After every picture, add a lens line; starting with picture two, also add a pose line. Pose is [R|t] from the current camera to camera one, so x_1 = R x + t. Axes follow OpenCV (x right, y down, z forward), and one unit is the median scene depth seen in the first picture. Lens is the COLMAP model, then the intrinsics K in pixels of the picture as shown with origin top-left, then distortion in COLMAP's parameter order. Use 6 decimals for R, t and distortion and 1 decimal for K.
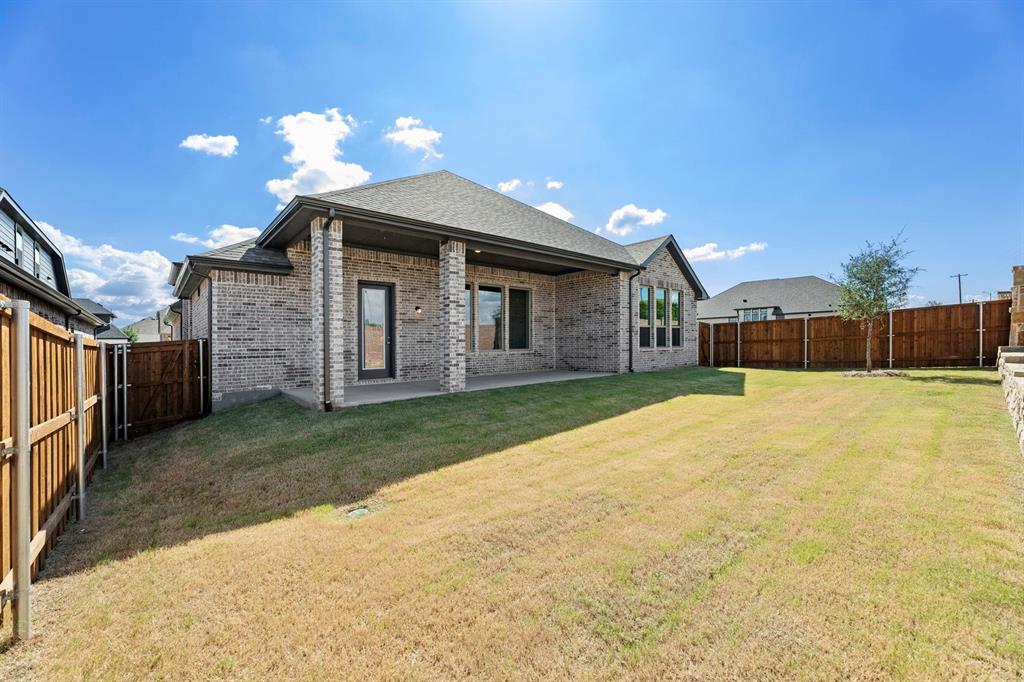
lens RADIAL K [[407.6, 0, 512.0], [0, 407.6, 341.0], [0, 0, 1]] dist [-0.000069, -0.000034]
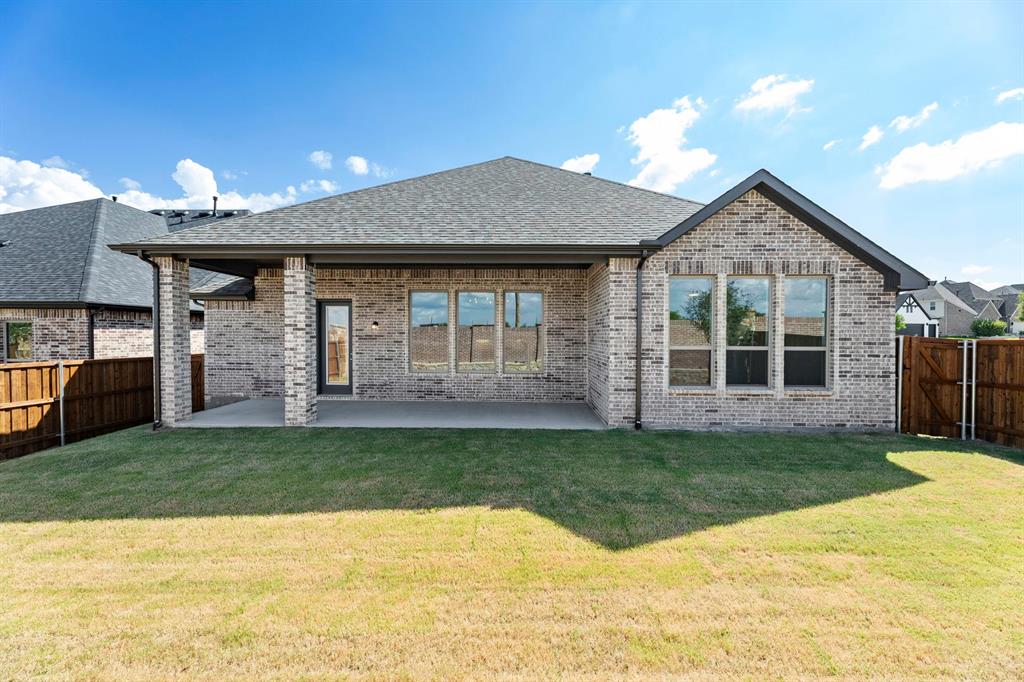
lens RADIAL K [[407.6, 0, 512.0], [0, 407.6, 341.0], [0, 0, 1]] dist [-0.000069, -0.000034]
pose [[0.736095, 0.031740, -0.676134, 0.787481], [-0.012646, 0.999370, 0.033147, -0.093365], [0.676761, -0.015849, 0.736033, 0.642580]]
